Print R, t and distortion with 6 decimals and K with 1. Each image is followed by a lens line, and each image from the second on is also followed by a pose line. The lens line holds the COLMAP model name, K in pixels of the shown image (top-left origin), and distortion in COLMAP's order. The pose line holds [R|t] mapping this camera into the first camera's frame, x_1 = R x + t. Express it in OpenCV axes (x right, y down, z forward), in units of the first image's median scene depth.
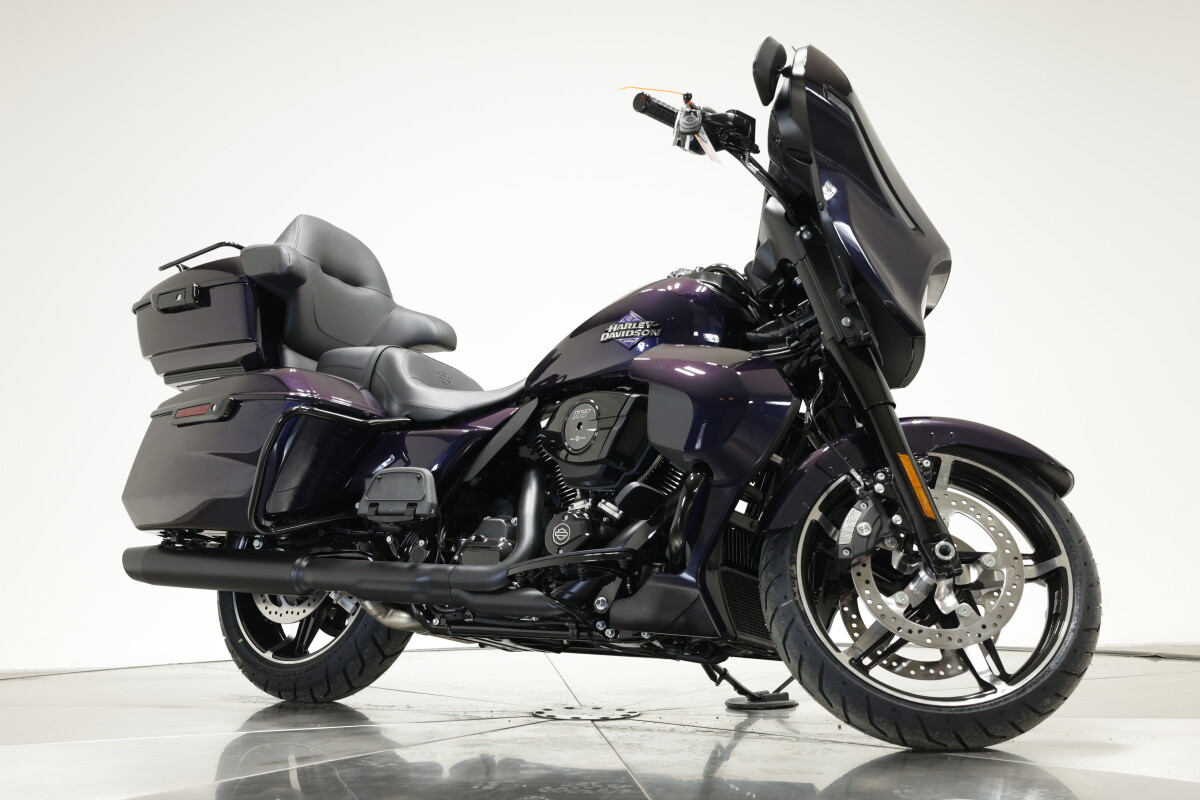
lens RADIAL K [[1620.5, 0, 599.7], [0, 1620.5, 399.3], [0, 0, 1]] dist [-0.036864, 0.000000]
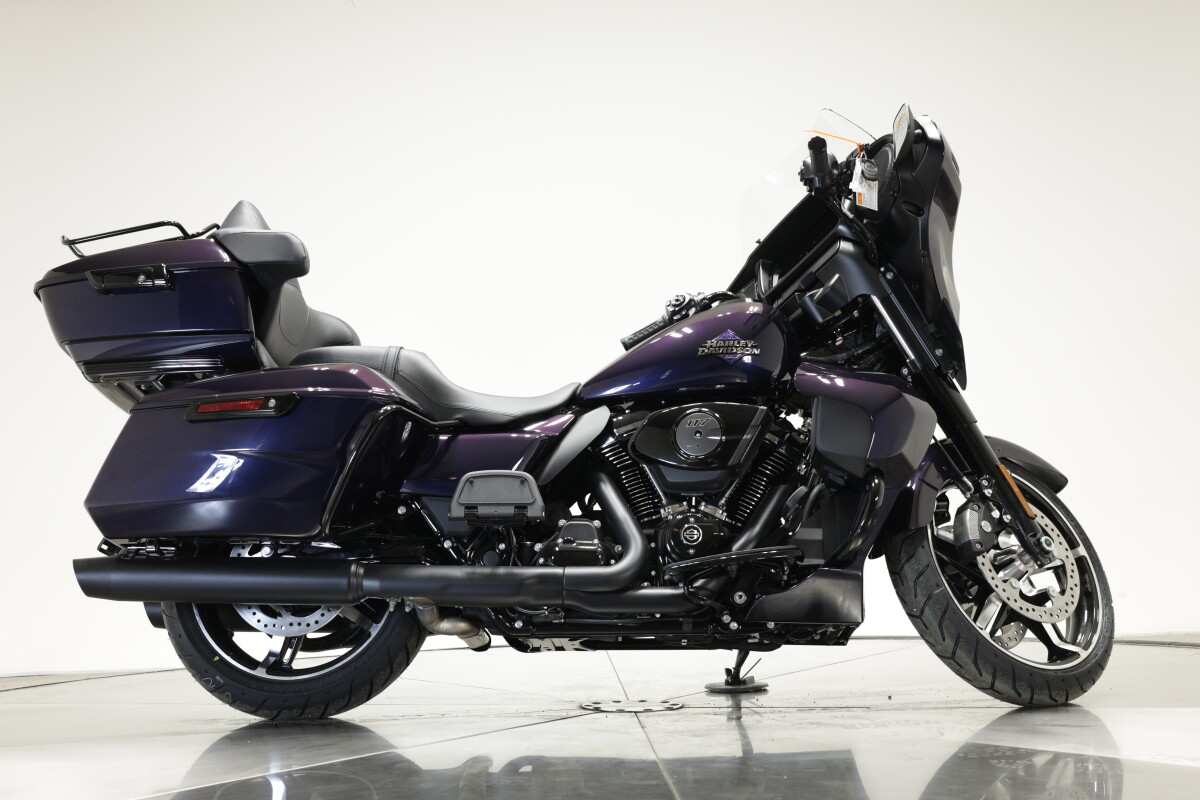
lens RADIAL K [[1493.6, 0, 599.8], [0, 1493.6, 401.0], [0, 0, 1]] dist [-0.032245, 0.000000]
pose [[0.833120, 0.042262, 0.551475, -0.573539], [-0.032029, 0.999090, -0.028177, 0.023275], [-0.552164, 0.005812, 0.833715, 0.199852]]
